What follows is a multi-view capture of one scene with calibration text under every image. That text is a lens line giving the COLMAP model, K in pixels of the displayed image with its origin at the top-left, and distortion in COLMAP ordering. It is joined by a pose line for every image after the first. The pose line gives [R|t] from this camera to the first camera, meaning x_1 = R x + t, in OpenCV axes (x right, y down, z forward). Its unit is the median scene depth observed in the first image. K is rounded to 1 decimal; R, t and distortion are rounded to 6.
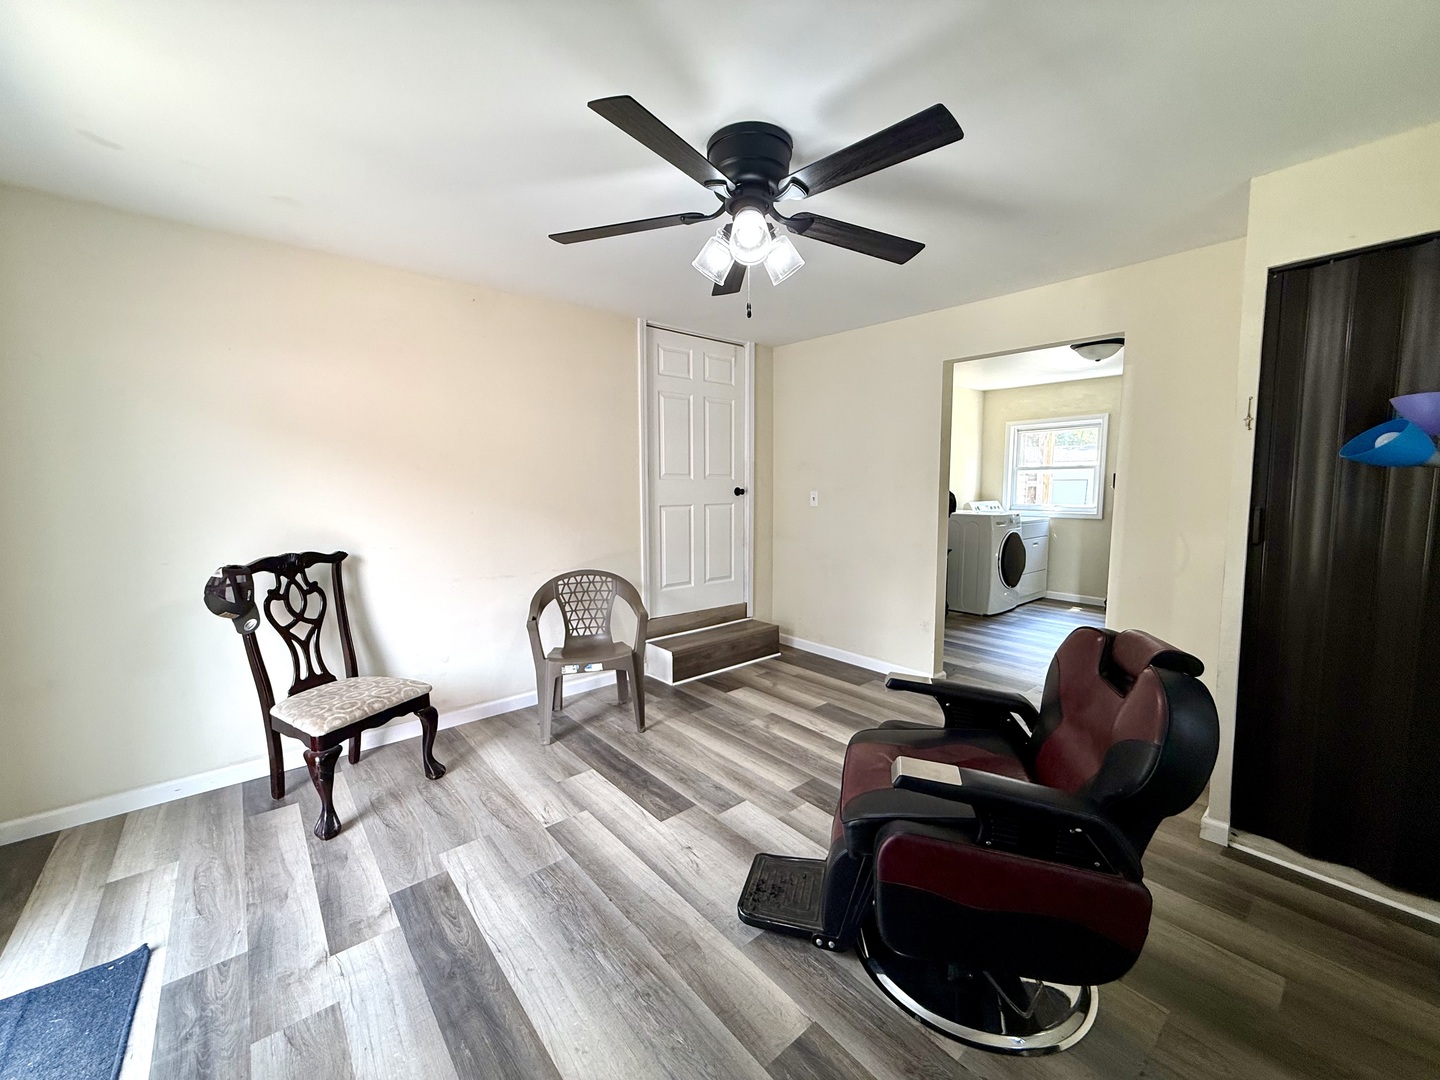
lens RADIAL K [[573.6, 0, 726.9], [0, 573.6, 538.1], [0, 0, 1]] dist [0.001158, 0.000103]
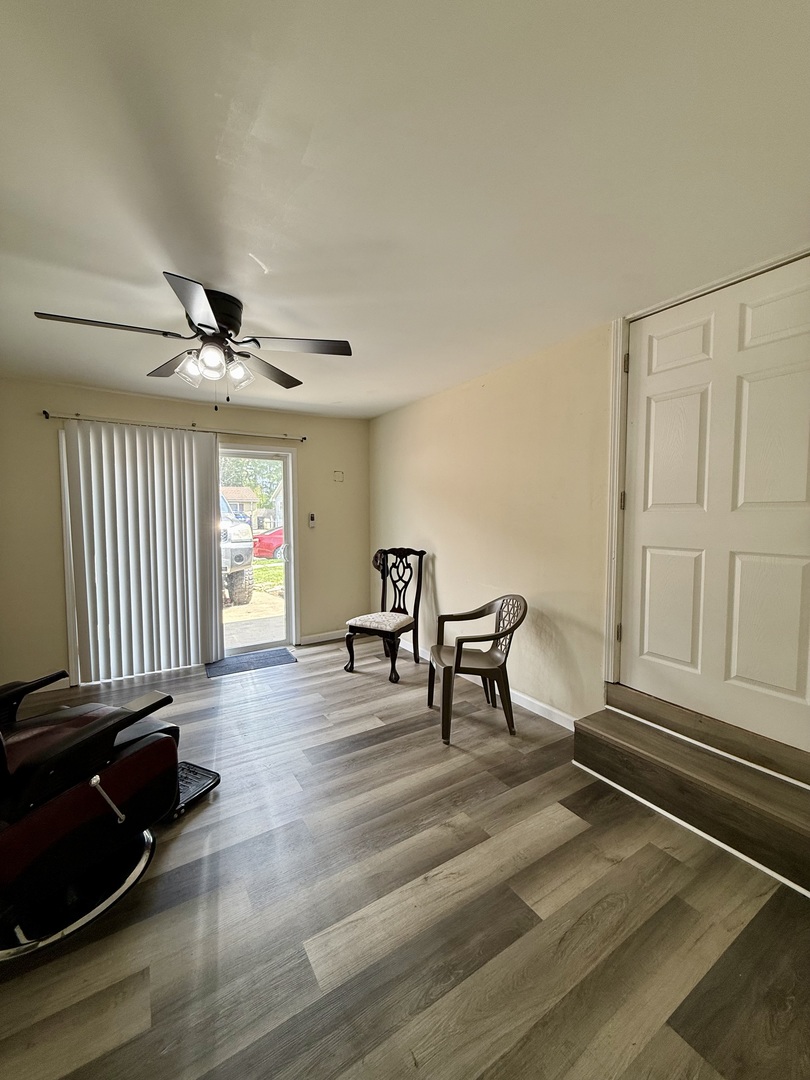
lens RADIAL K [[430.2, 0, 401.9], [0, 430.2, 532.5], [0, 0, 1]] dist [0.001158, 0.000103]
pose [[-0.157050, 0.043222, -0.986644, 0.781657], [-0.096152, 0.993626, 0.058833, -0.119428], [0.982899, 0.104107, -0.151893, 1.195561]]
